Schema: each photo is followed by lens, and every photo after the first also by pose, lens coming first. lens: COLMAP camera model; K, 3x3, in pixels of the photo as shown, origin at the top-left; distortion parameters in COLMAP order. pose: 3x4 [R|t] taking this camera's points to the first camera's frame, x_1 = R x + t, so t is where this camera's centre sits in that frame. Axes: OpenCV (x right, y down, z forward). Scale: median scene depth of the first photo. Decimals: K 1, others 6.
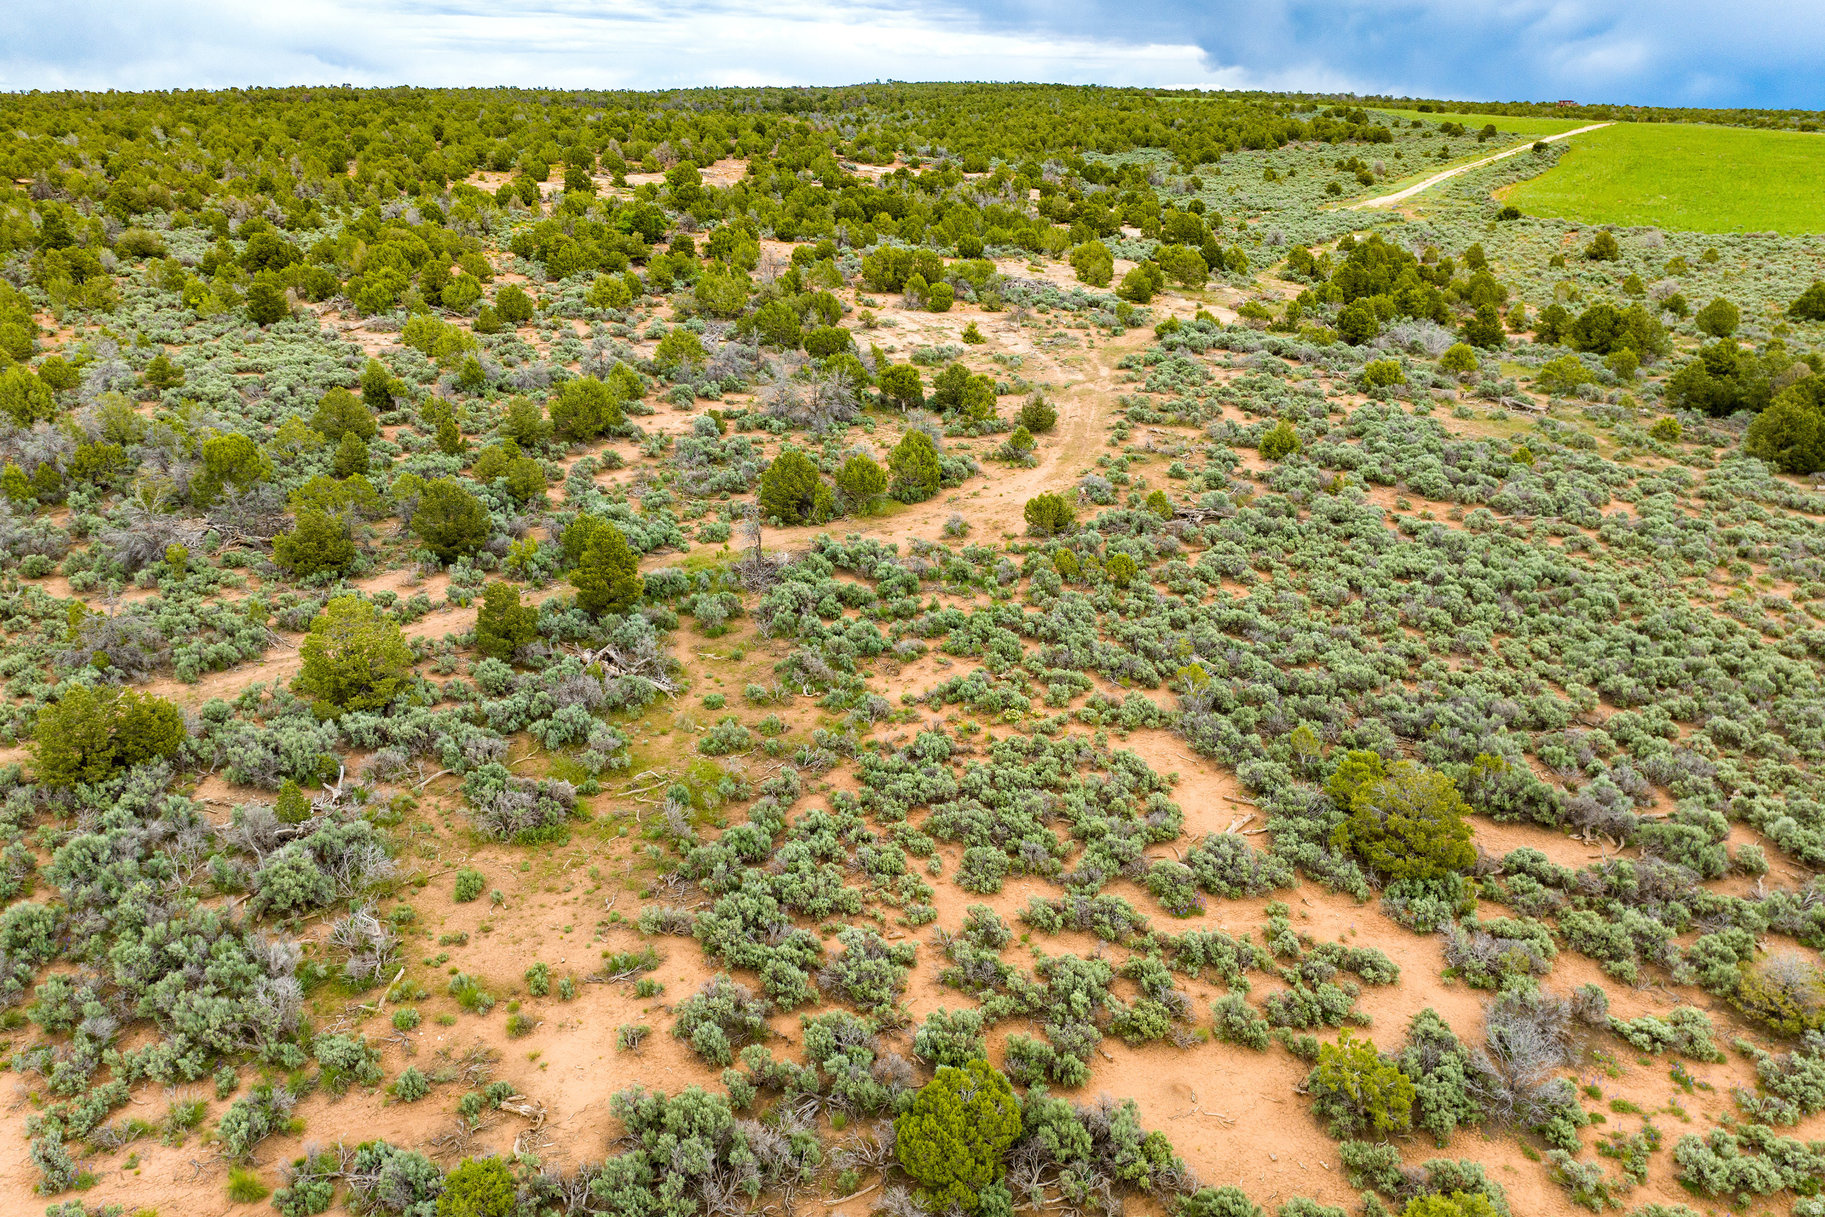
lens RADIAL K [[1280.4, 0, 902.1], [0, 1280.4, 610.6], [0, 0, 1]] dist [-0.038546, 0.005838]
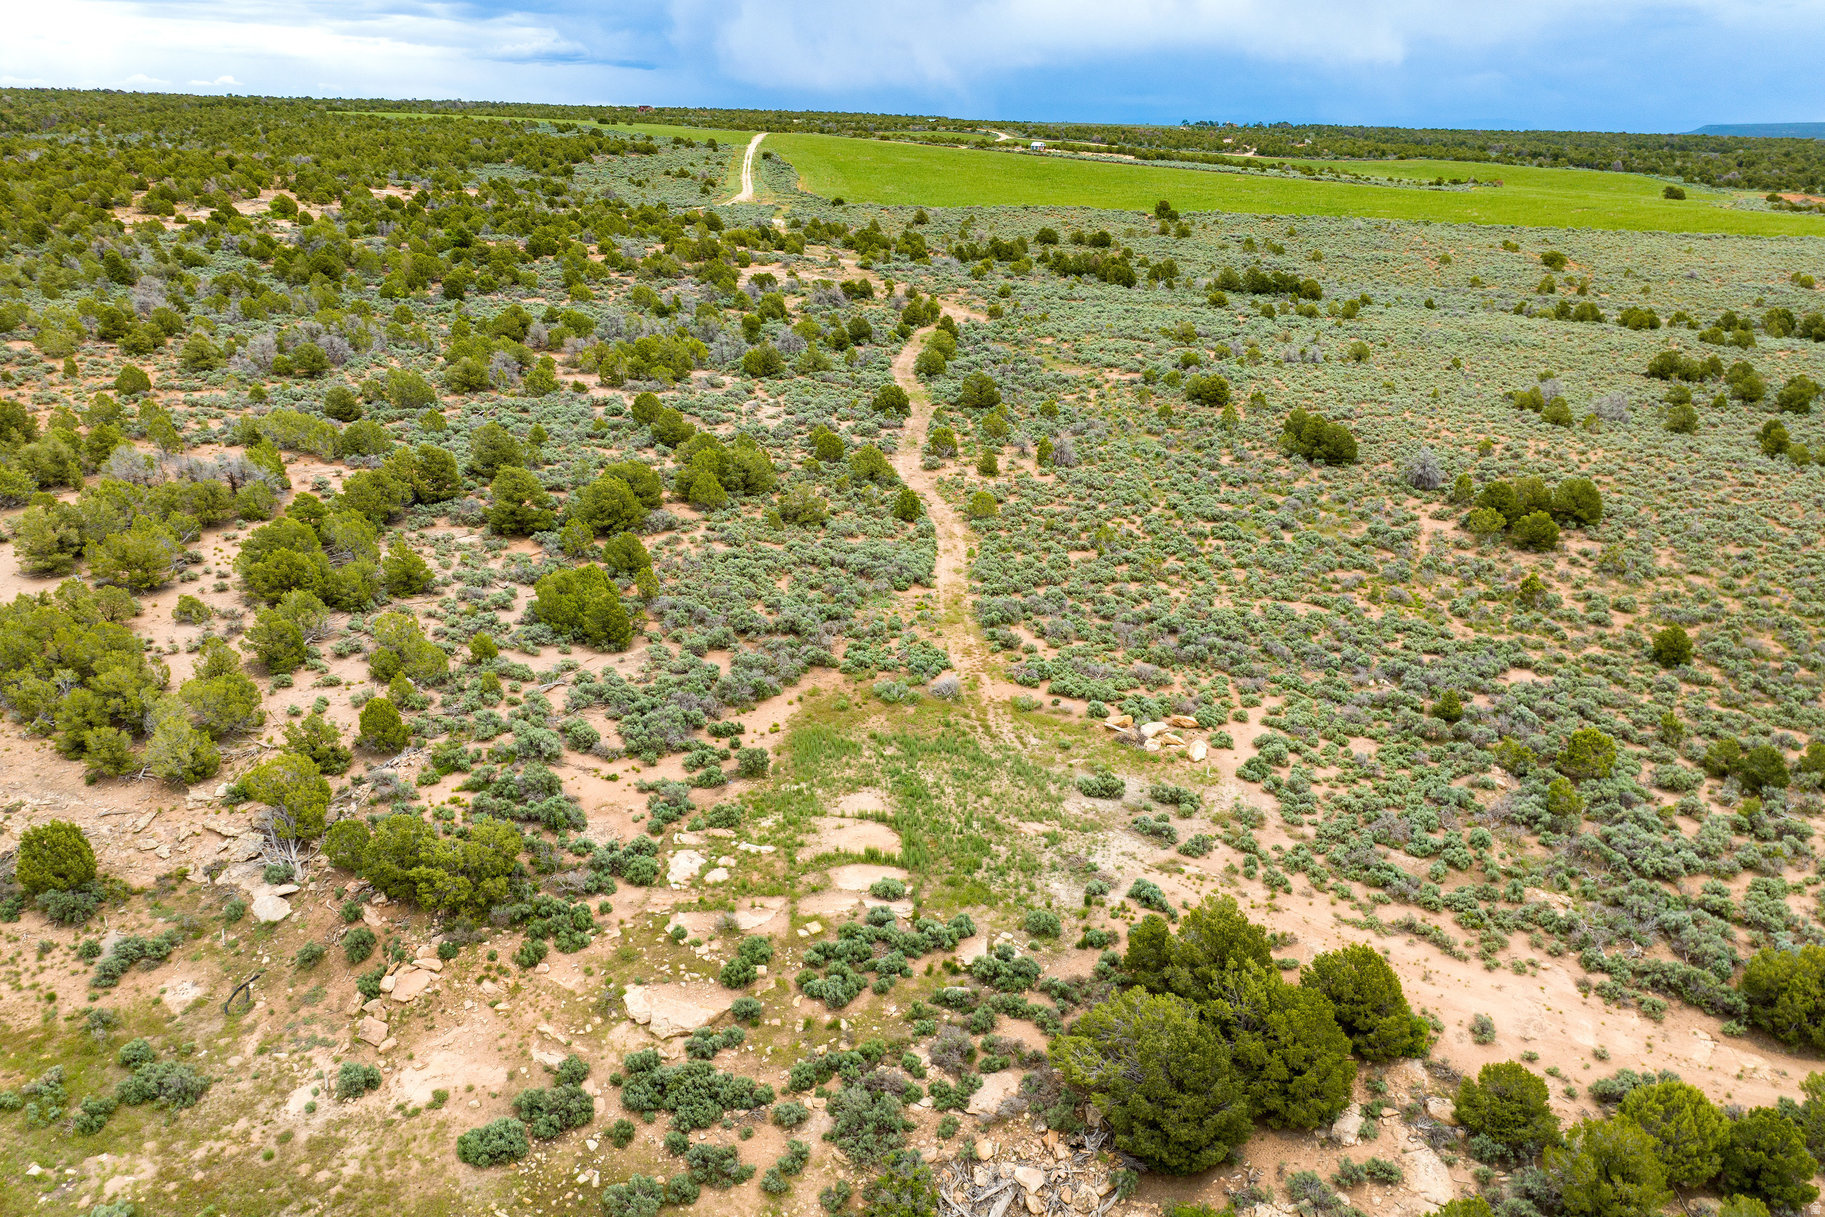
lens RADIAL K [[1280.4, 0, 920.3], [0, 1280.4, 612.3], [0, 0, 1]] dist [-0.038546, 0.005838]
pose [[0.752330, -0.234957, 0.615463, -0.487230], [0.230383, 0.969082, 0.088338, 0.073388], [-0.617190, 0.075332, 0.783199, -0.288605]]
